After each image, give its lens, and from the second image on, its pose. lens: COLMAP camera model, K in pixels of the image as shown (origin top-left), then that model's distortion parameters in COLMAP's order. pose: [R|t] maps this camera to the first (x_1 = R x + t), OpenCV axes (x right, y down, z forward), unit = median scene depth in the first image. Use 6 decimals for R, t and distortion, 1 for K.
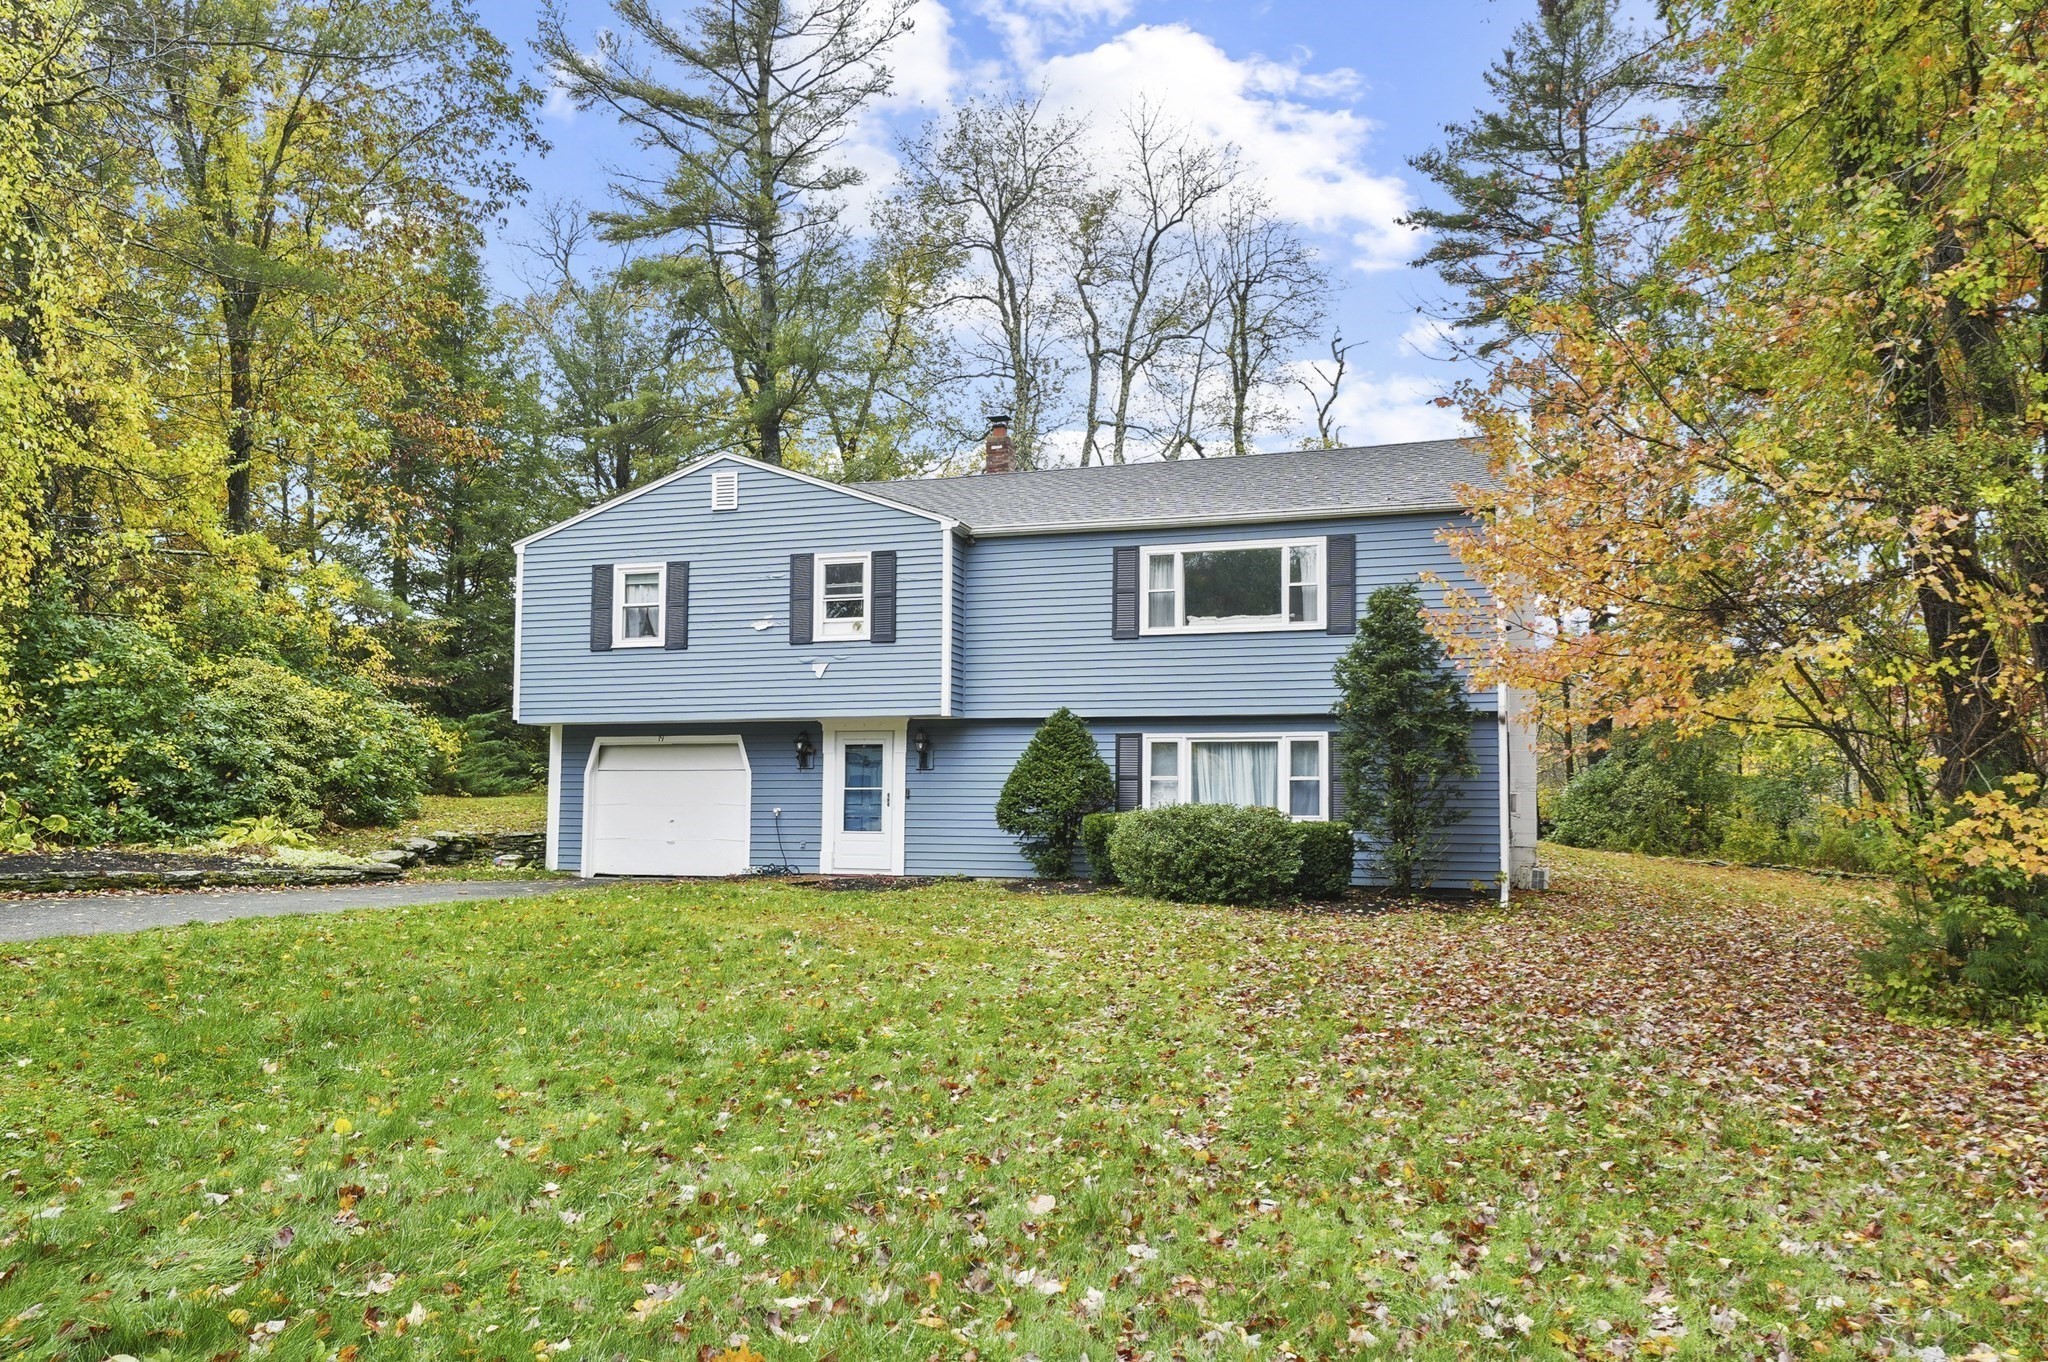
lens RADIAL K [[1537.6, 0, 1039.3], [0, 1537.6, 723.8], [0, 0, 1]] dist [0.082529, 0.004886]
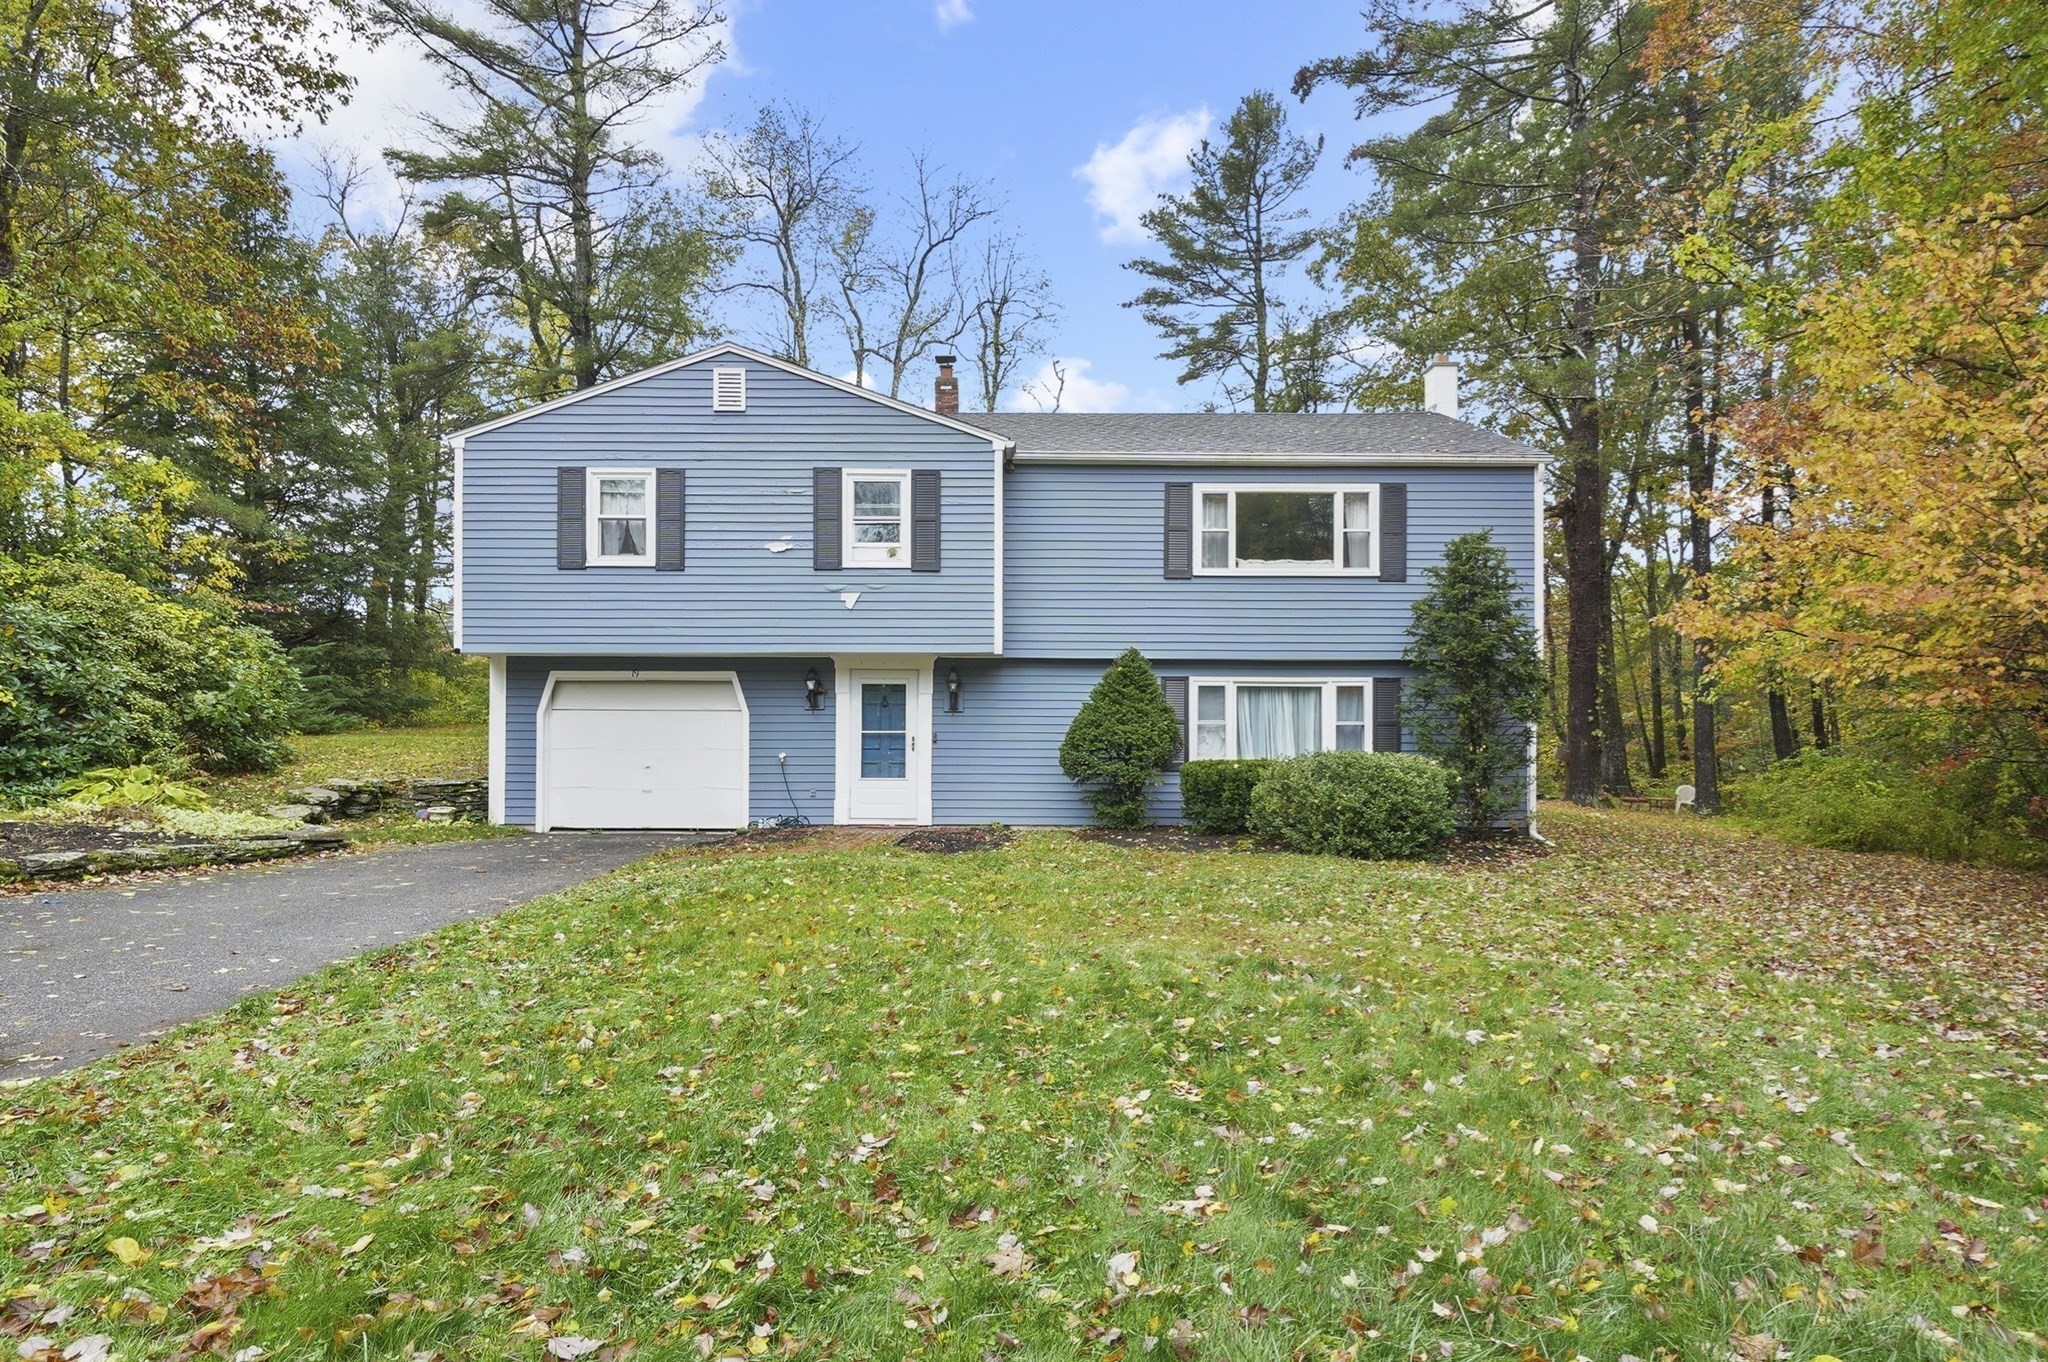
lens RADIAL K [[1125.5, 0, 1035.3], [0, 1125.5, 739.9], [0, 0, 1]] dist [0.006623, -0.002364]
pose [[0.950613, -0.000710, 0.310378, -0.238235], [-0.016946, 0.998387, 0.054187, 0.008965], [-0.309916, -0.056770, 0.949068, 0.334539]]
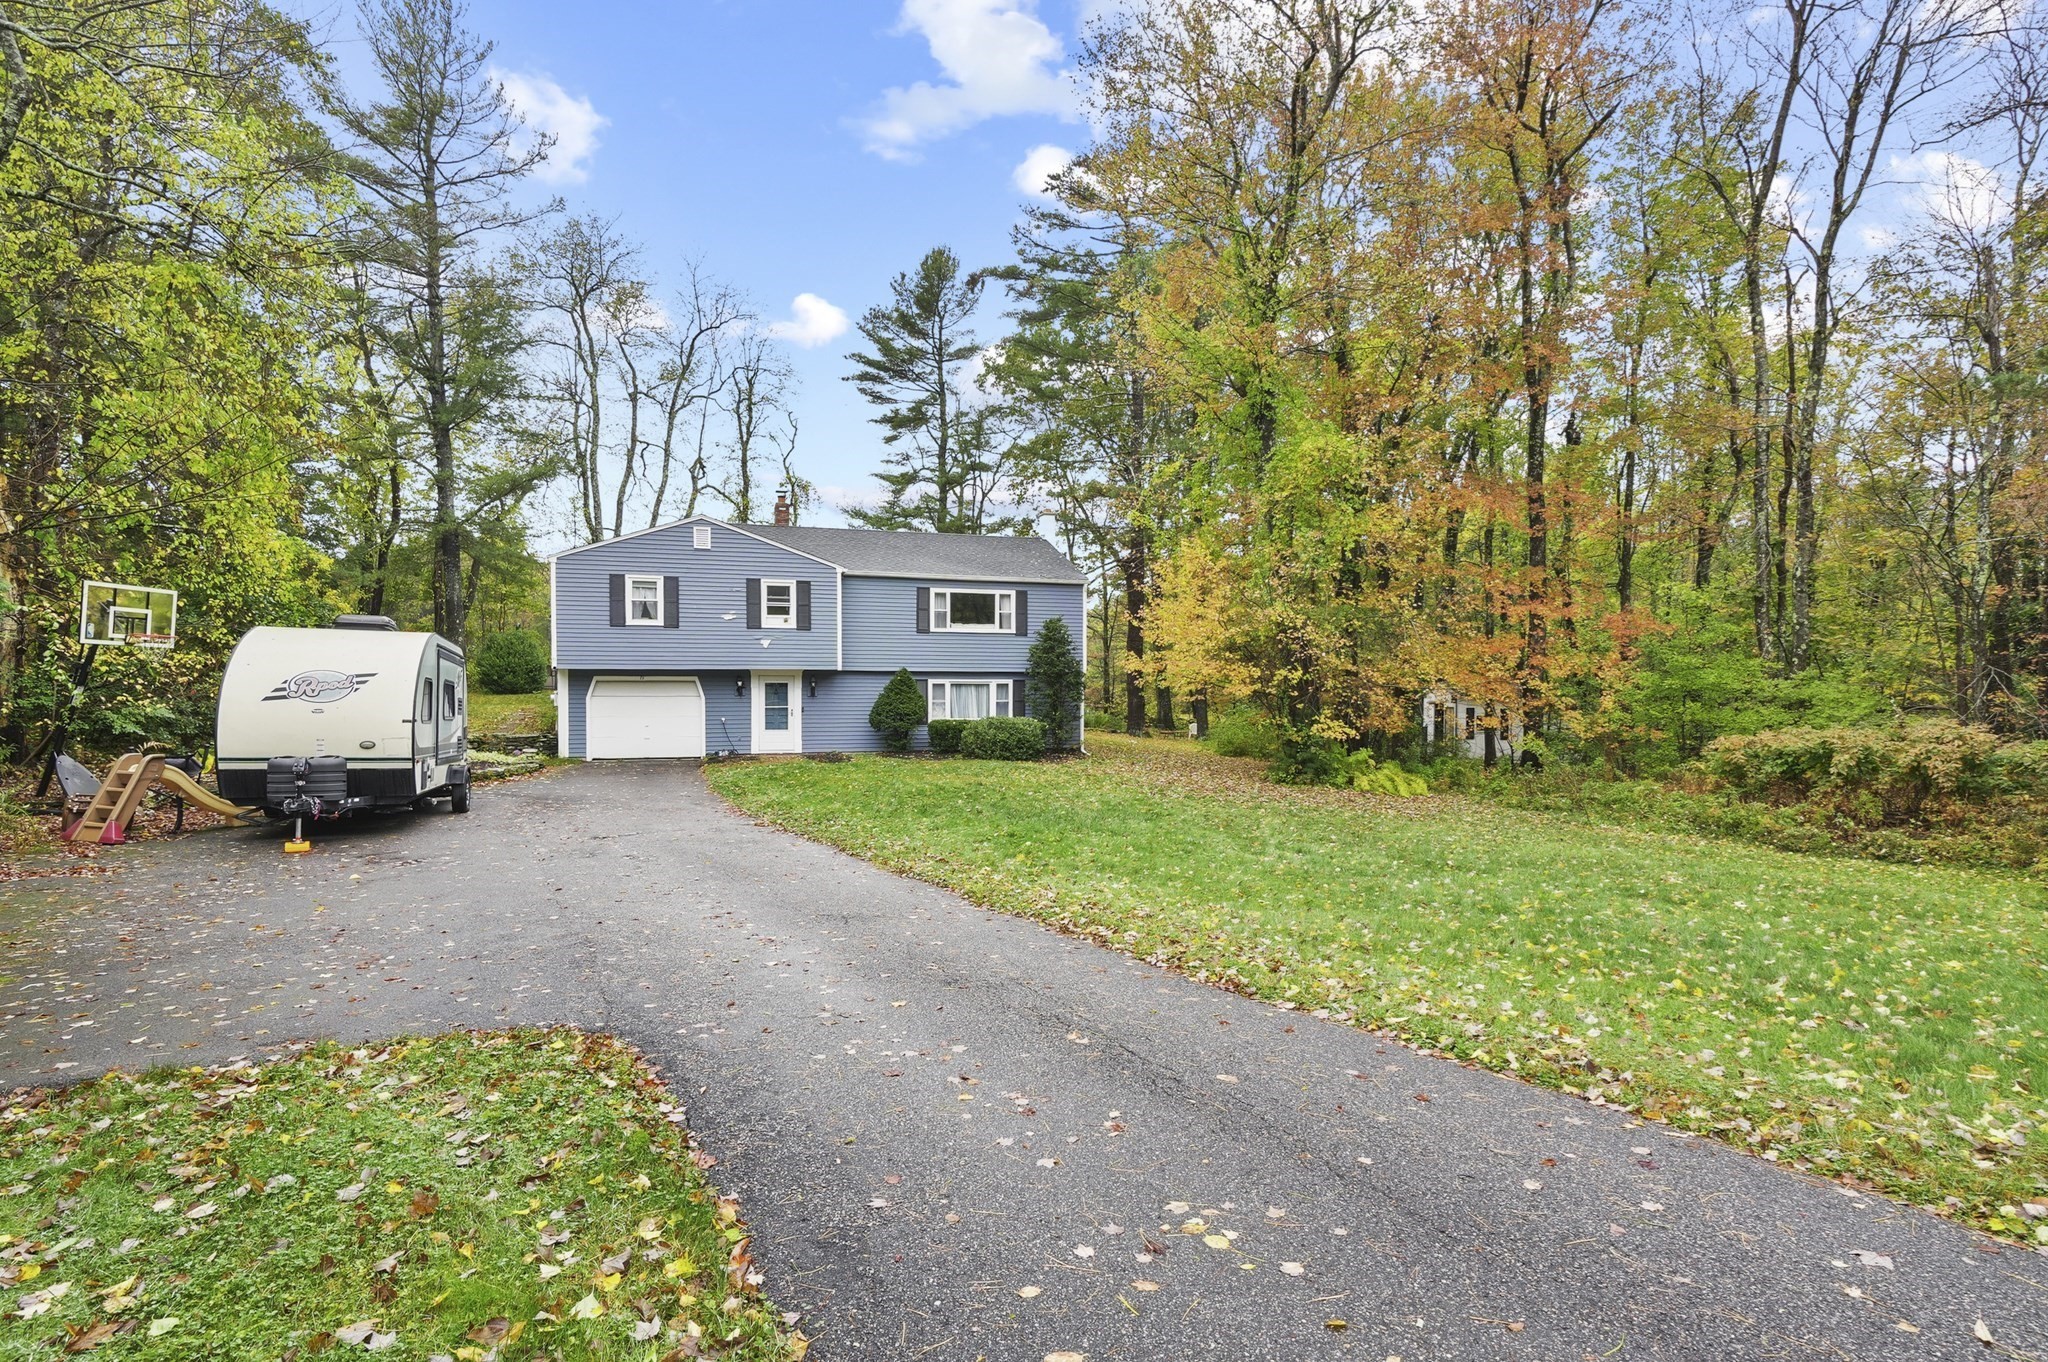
lens RADIAL K [[1043.1, 0, 1113.8], [0, 1043.1, 710.2], [0, 0, 1]] dist [0.002521, -0.000895]
pose [[0.769240, -0.017263, 0.638727, -0.605462], [-0.037724, 0.996664, 0.072369, -0.060052], [-0.637845, -0.079765, 0.766023, -0.216361]]
